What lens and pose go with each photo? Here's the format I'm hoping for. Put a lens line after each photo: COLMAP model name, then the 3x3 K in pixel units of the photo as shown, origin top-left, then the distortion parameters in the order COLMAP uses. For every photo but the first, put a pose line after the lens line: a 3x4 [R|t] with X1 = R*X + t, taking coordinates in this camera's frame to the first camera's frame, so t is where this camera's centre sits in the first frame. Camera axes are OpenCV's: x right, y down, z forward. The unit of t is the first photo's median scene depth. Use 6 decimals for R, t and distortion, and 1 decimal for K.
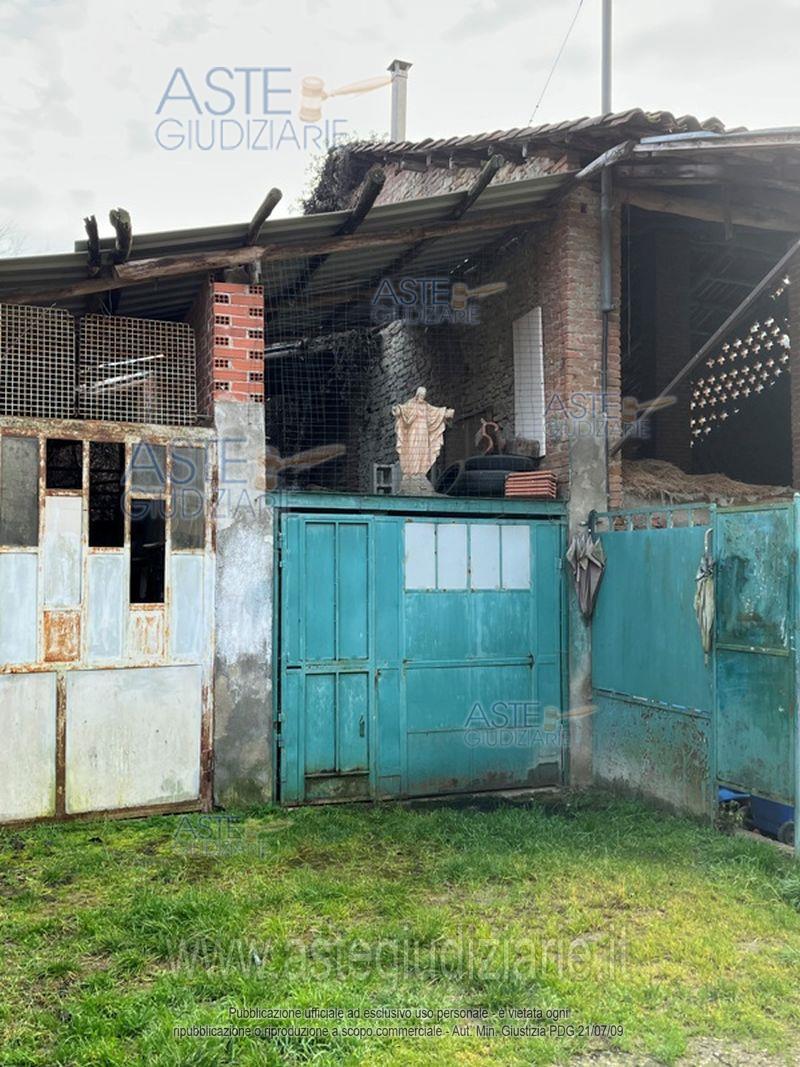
lens RADIAL K [[1052.6, 0, 394.7], [0, 1052.6, 542.8], [0, 0, 1]] dist [0.059906, 0.000000]
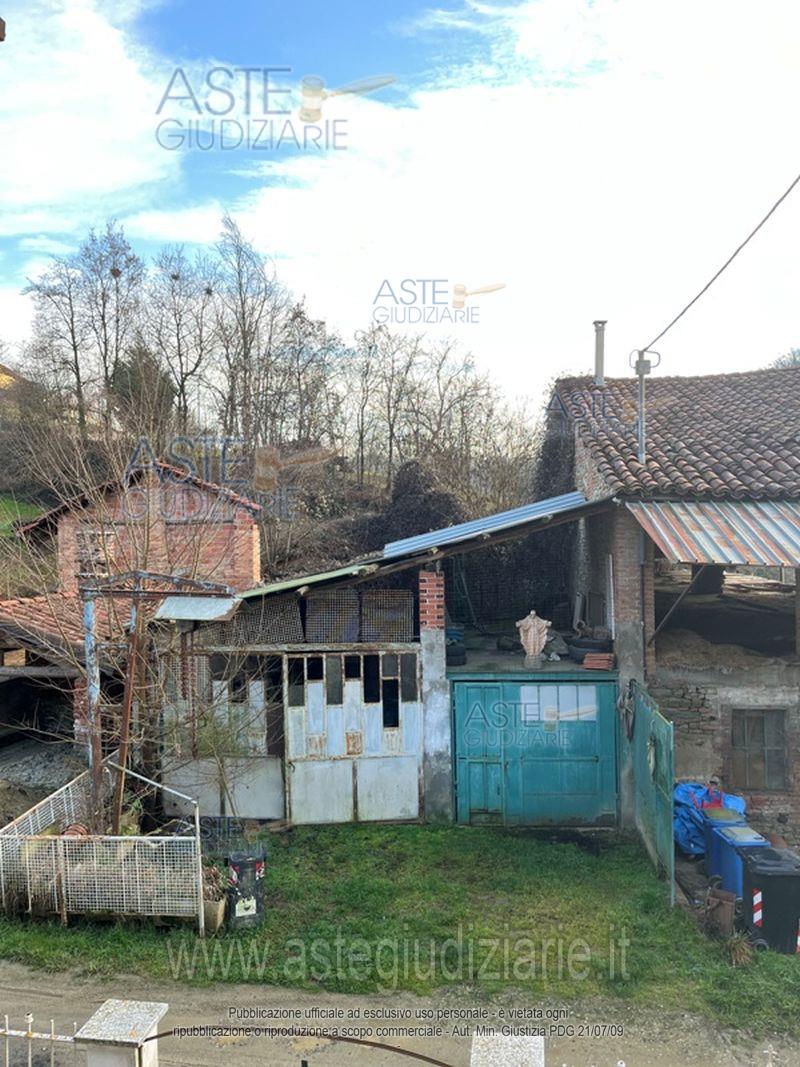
lens RADIAL K [[820.1, 0, 387.9], [0, 820.1, 574.7], [0, 0, 1]] dist [0.100493, -0.008451]
pose [[0.902089, -0.000300, -0.431550, 0.476432], [0.042420, 0.995218, 0.087981, -0.393426], [0.429460, -0.097673, 0.897788, -0.478317]]
